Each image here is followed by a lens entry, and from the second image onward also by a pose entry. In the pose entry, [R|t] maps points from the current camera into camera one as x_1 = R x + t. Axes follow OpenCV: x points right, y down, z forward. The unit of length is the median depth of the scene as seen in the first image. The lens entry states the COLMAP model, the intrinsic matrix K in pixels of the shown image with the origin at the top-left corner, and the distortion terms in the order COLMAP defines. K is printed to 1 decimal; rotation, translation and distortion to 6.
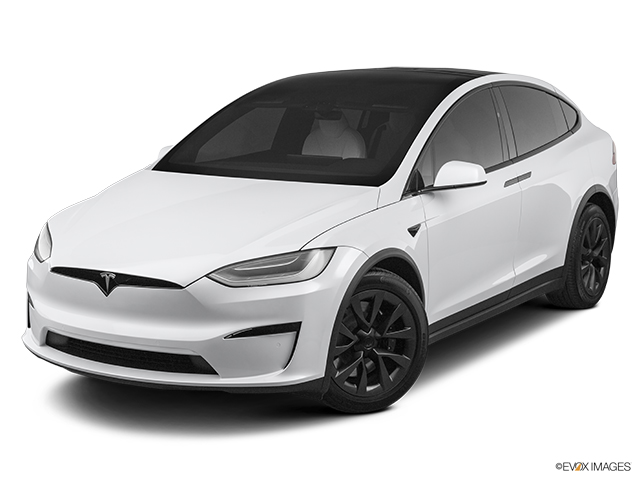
lens RADIAL K [[1239.5, 0, 320.0], [0, 1239.5, 240.0], [0, 0, 1]] dist [-0.019611, -0.002414]
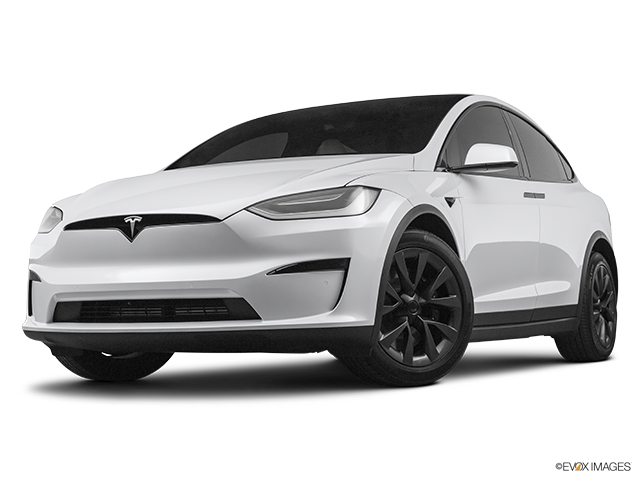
lens RADIAL K [[1239.5, 0, 320.0], [0, 1239.5, 240.0], [0, 0, 1]] dist [-0.019611, -0.002414]
pose [[0.996971, -0.008529, 0.077311, -0.096622], [0.024846, 0.976813, -0.212645, 0.220978], [-0.073705, 0.213922, 0.974066, 0.098728]]
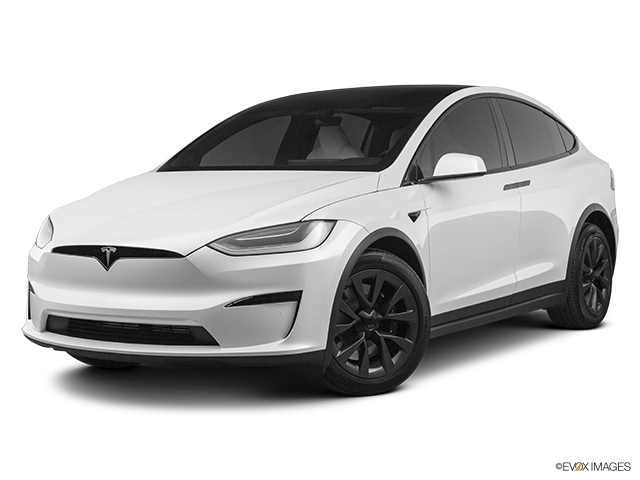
lens RADIAL K [[1239.5, 0, 320.0], [0, 1239.5, 240.0], [0, 0, 1]] dist [-0.019611, -0.002414]
pose [[0.999971, -0.007557, -0.000872, 0.000279], [0.007435, 0.995152, -0.098072, 0.110558], [0.001609, 0.098062, 0.995179, 0.003138]]
